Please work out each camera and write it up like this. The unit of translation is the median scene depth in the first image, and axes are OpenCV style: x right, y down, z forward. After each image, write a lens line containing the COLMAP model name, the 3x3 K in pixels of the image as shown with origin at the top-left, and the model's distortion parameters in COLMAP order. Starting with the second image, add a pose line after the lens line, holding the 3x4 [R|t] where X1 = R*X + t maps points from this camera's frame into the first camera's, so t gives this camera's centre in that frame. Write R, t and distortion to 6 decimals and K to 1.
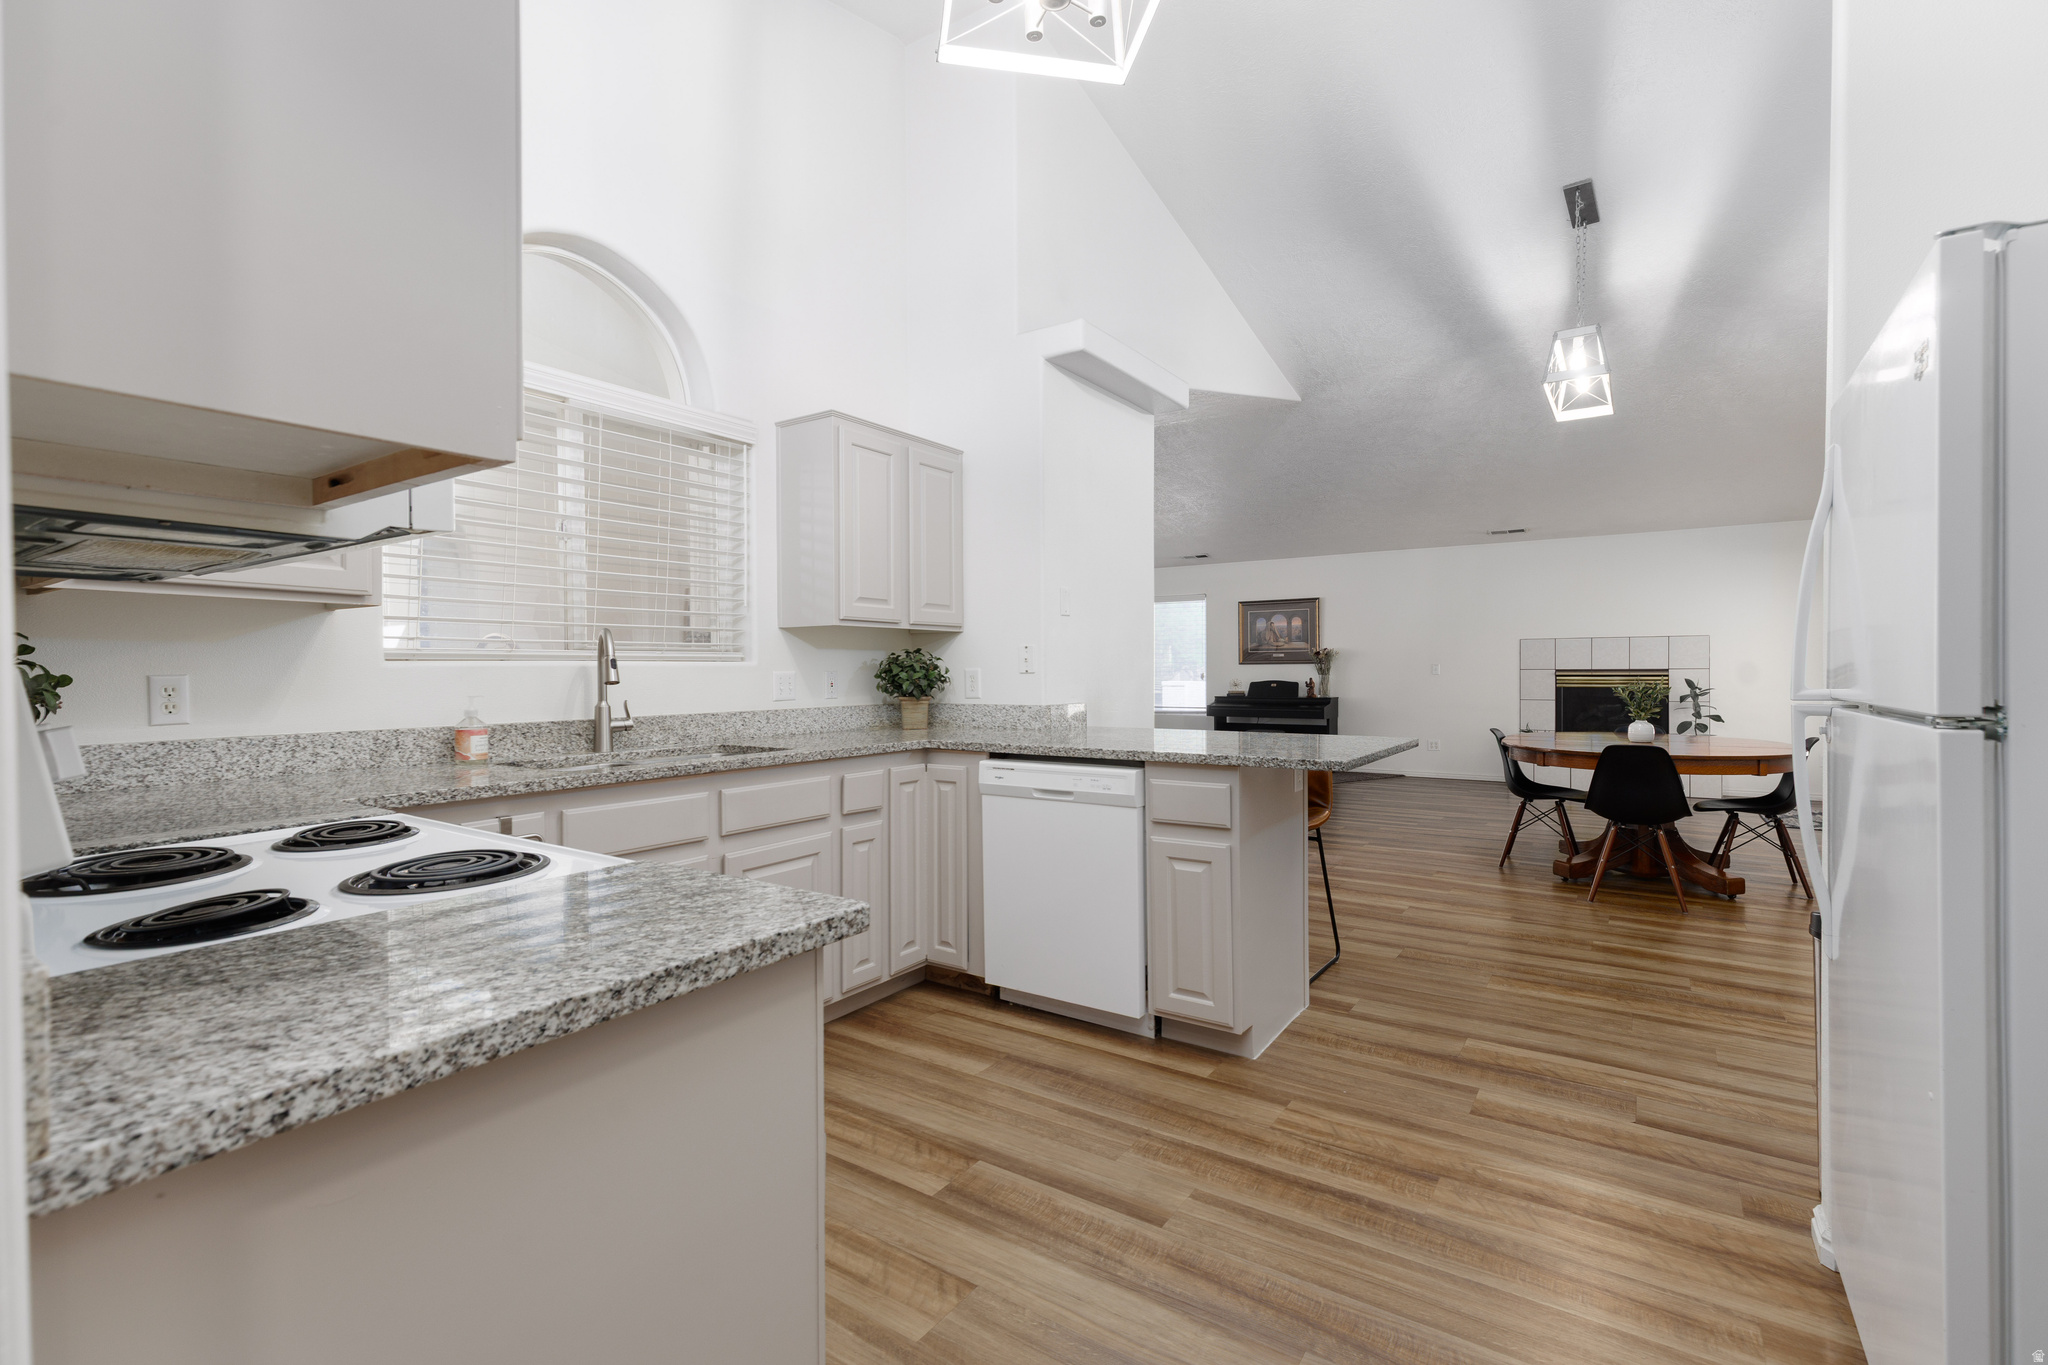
lens RADIAL K [[945.1, 0, 929.1], [0, 945.1, 727.0], [0, 0, 1]] dist [0.001888, 0.000195]
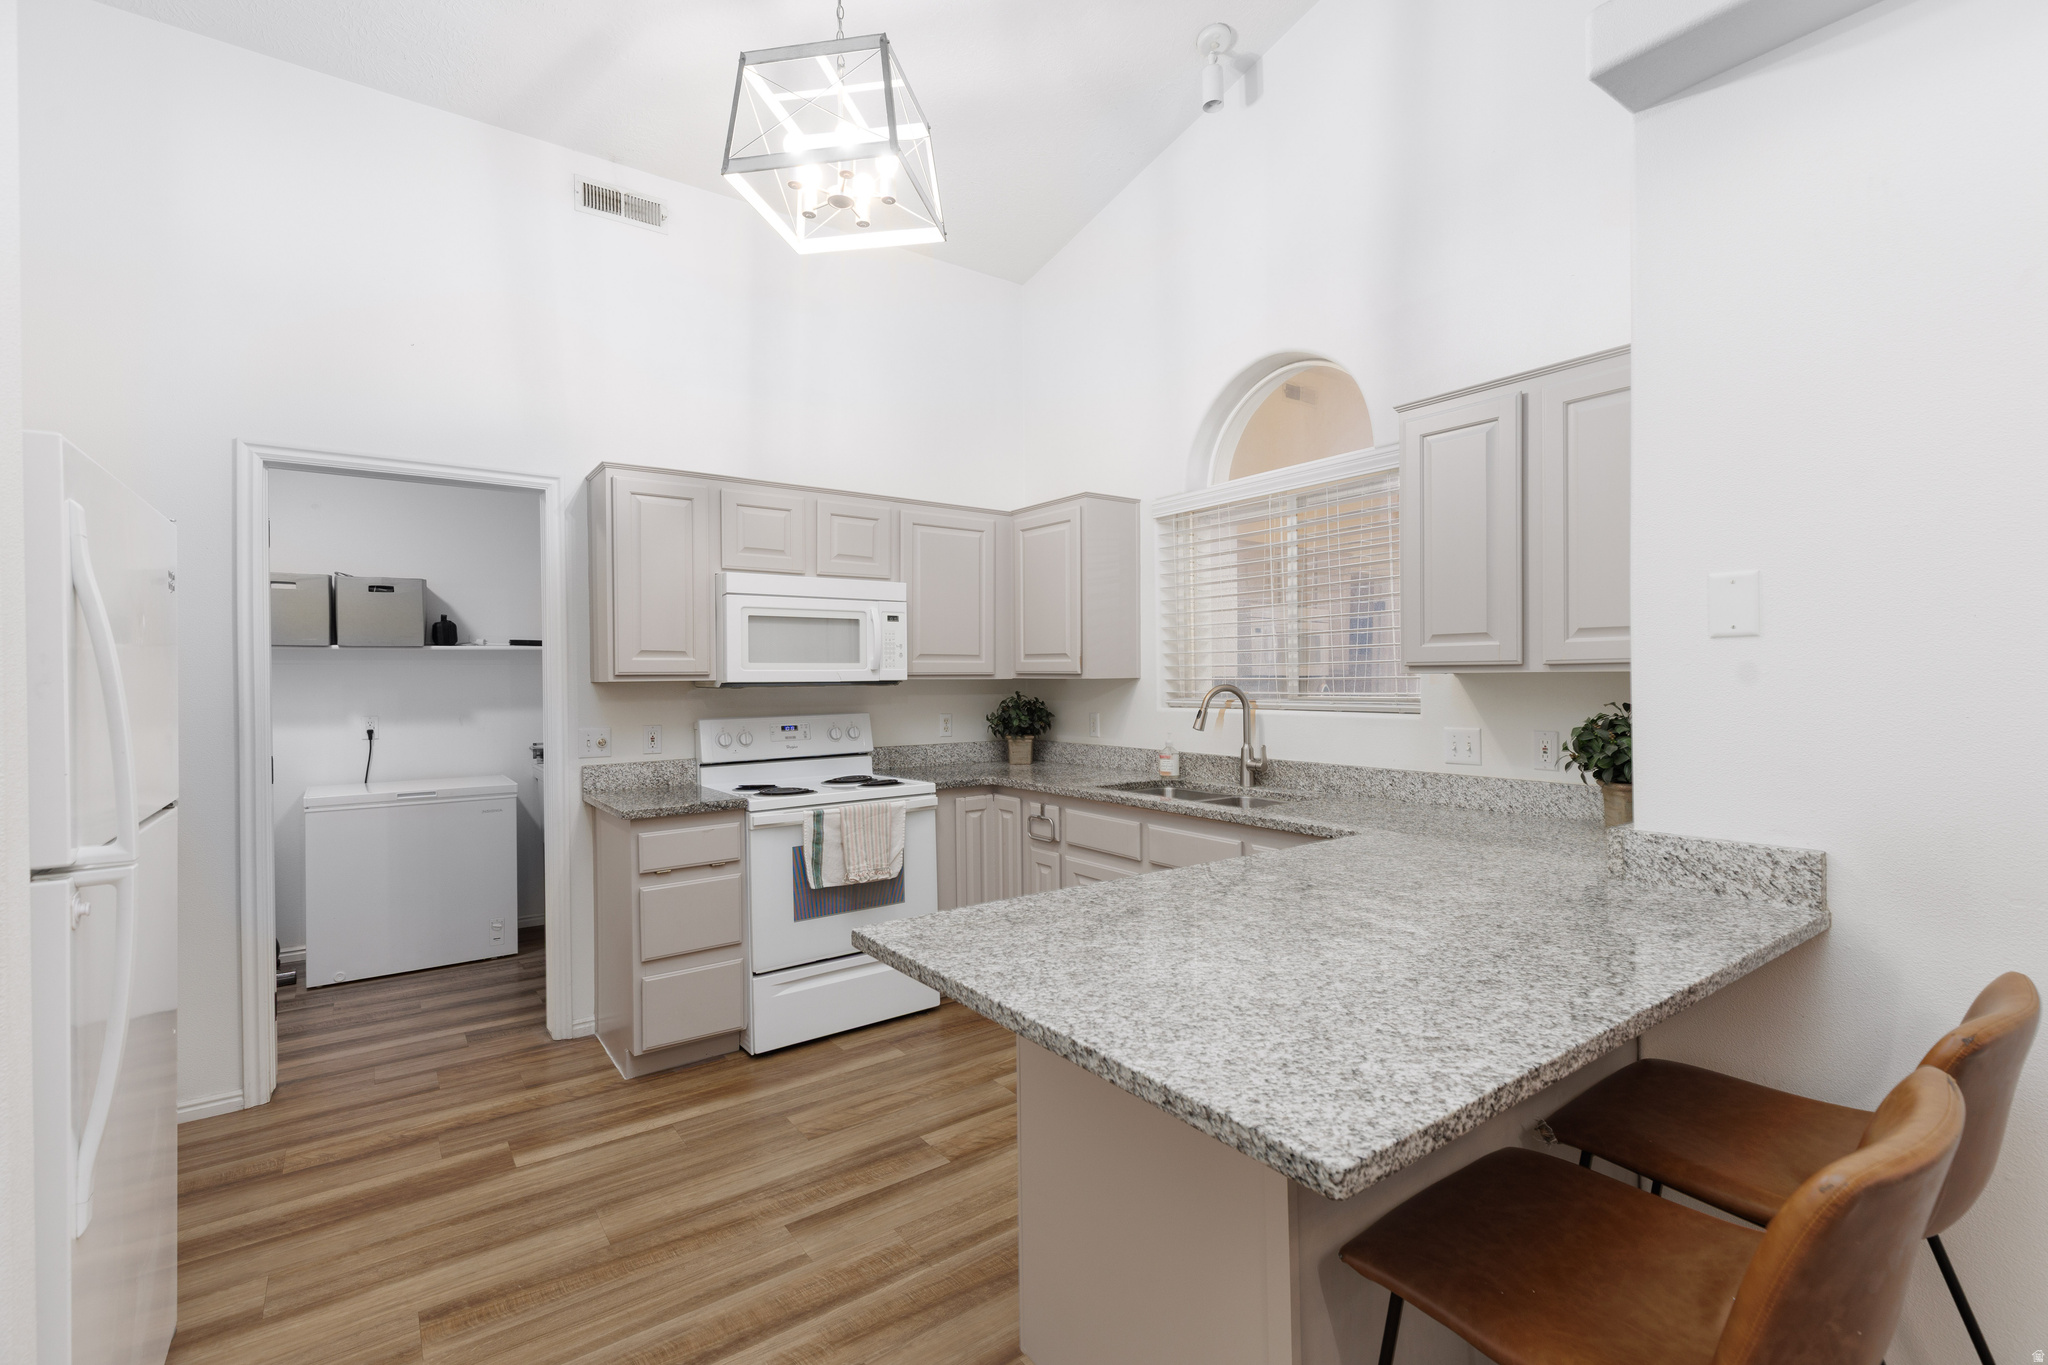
lens RADIAL K [[911.0, 0, 1028.5], [0, 911.0, 679.9], [0, 0, 1]] dist [0.000565, -0.000010]
pose [[-0.285227, -0.023570, -0.958170, 0.984715], [-0.080539, 0.996751, -0.000545, -0.099092], [0.955070, 0.077015, -0.286199, 1.261485]]
